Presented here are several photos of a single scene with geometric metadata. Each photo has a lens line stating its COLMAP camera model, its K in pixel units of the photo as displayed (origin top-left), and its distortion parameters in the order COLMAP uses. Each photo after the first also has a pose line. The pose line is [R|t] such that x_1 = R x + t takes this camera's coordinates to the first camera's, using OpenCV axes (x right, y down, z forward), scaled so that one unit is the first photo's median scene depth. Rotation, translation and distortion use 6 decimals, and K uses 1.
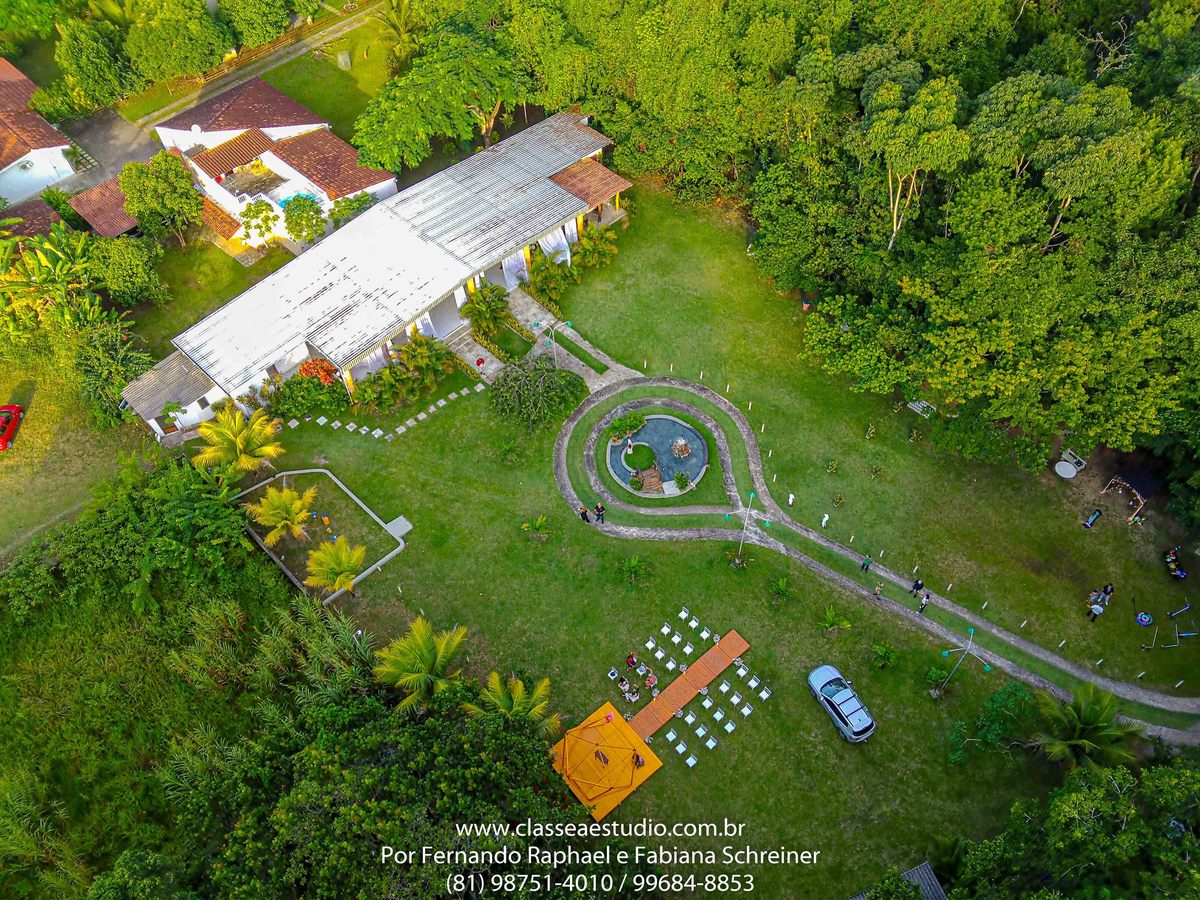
lens RADIAL K [[915.8, 0, 626.7], [0, 915.8, 465.9], [0, 0, 1]] dist [0.061768, -0.088851]
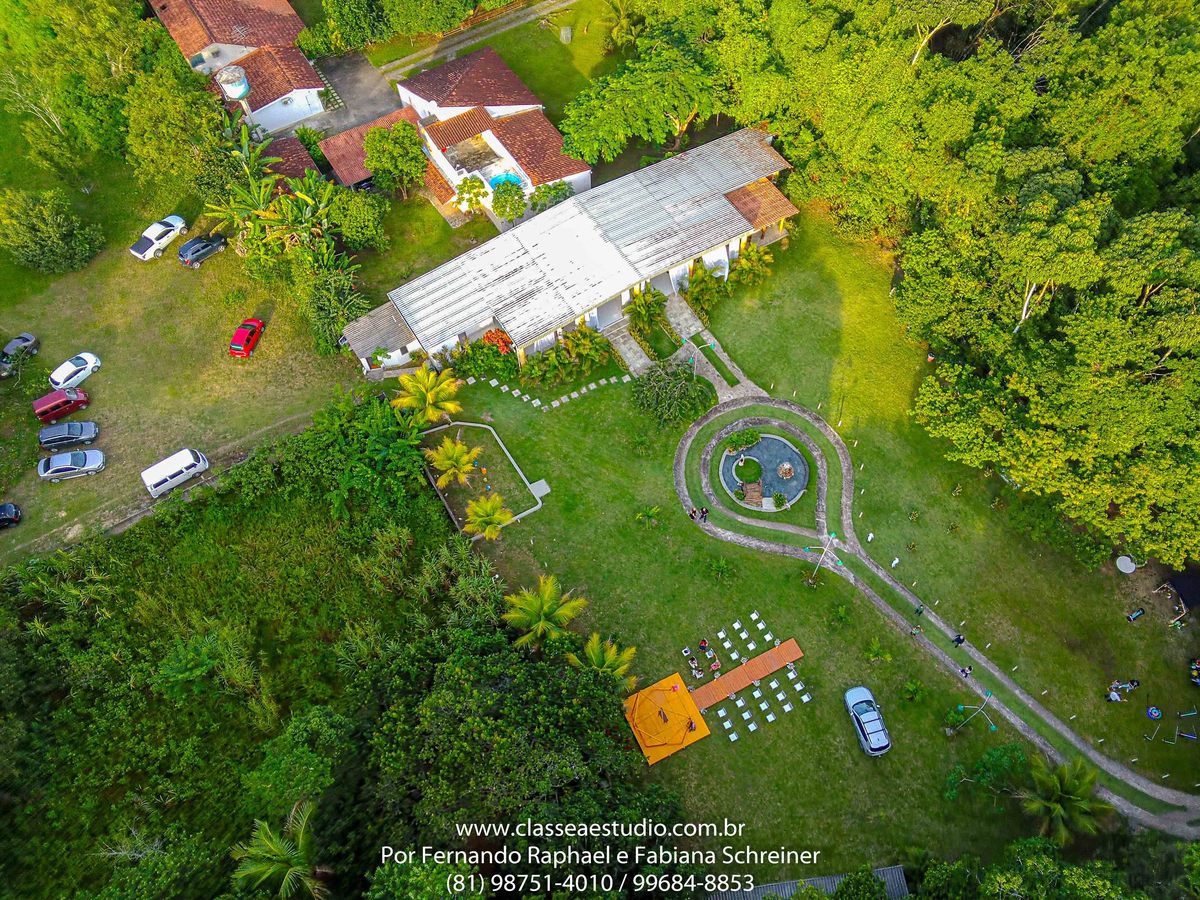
lens RADIAL K [[915.8, 0, 621.5], [0, 915.8, 465.6], [0, 0, 1]] dist [0.061768, -0.088851]
pose [[0.969985, 0.210118, -0.122391, -0.000723], [-0.195132, 0.972929, 0.123824, -0.126606], [0.145095, -0.096225, 0.984728, -0.164316]]
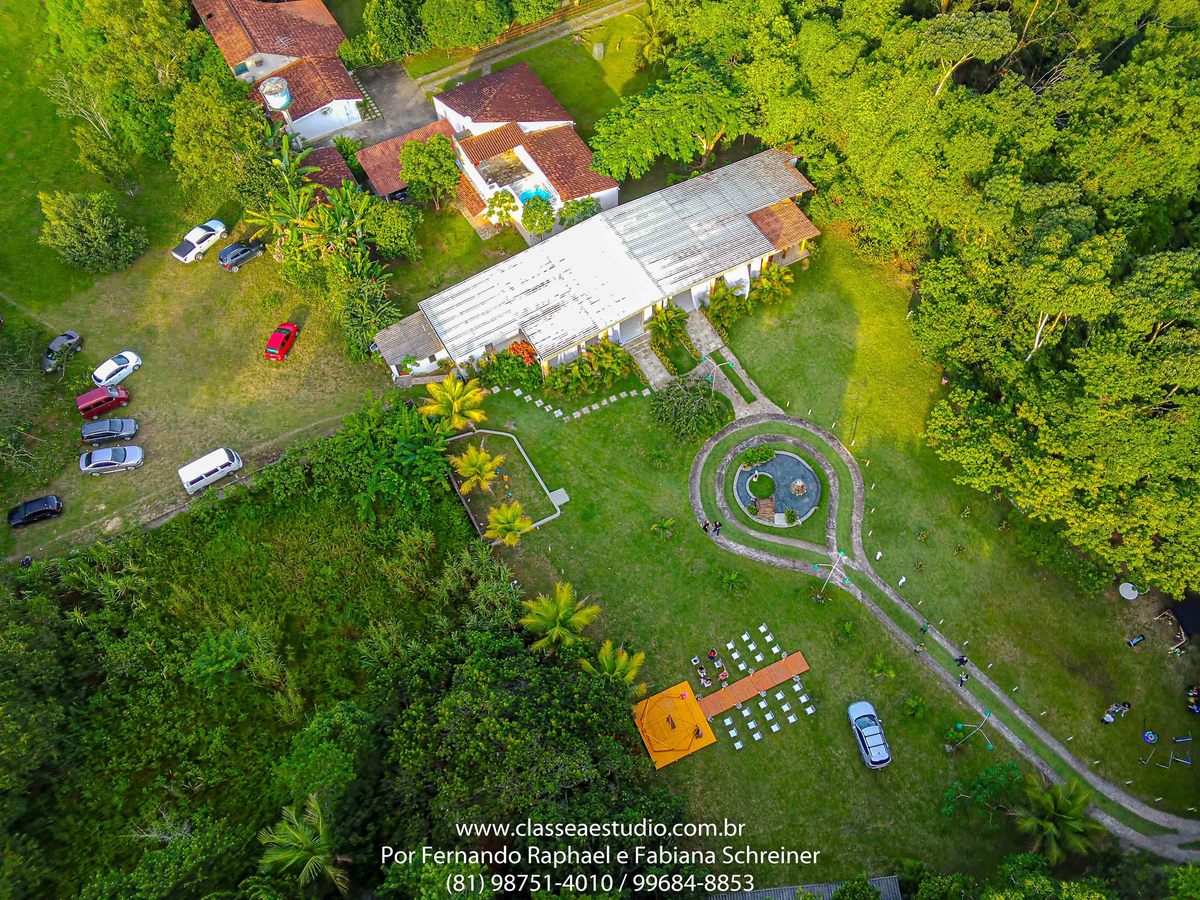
lens RADIAL K [[915.8, 0, 621.9], [0, 915.8, 466.1], [0, 0, 1]] dist [0.061768, -0.088851]
pose [[0.960145, 0.241653, -0.140446, 0.000516], [-0.223731, 0.965668, 0.132023, -0.149953], [0.167528, -0.095339, 0.981247, -0.197818]]
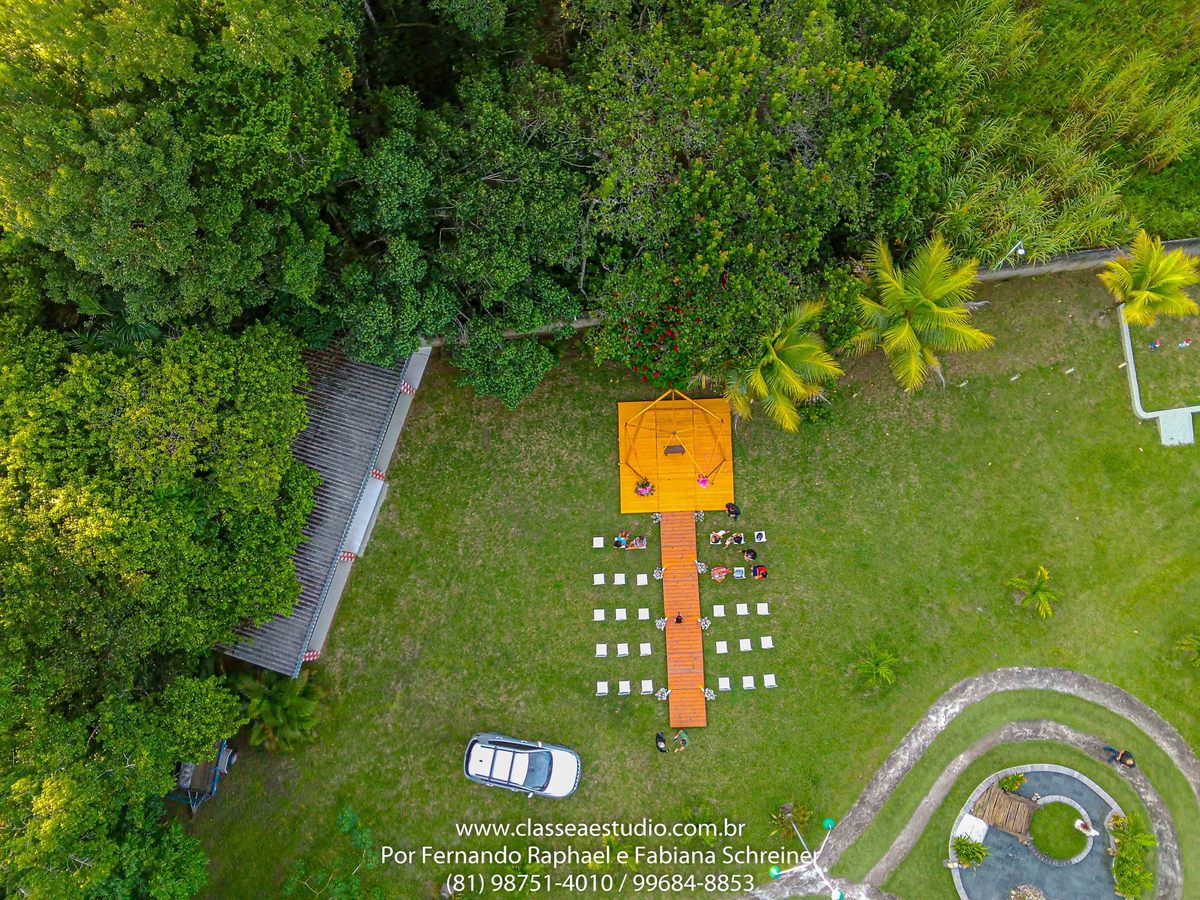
lens RADIAL K [[915.8, 0, 626.3], [0, 915.8, 463.4], [0, 0, 1]] dist [0.061768, -0.088851]
pose [[-0.632204, 0.770812, -0.078524, 0.051774], [-0.601869, -0.424748, 0.676271, -0.135236], [0.487925, 0.474803, 0.732456, 0.350580]]
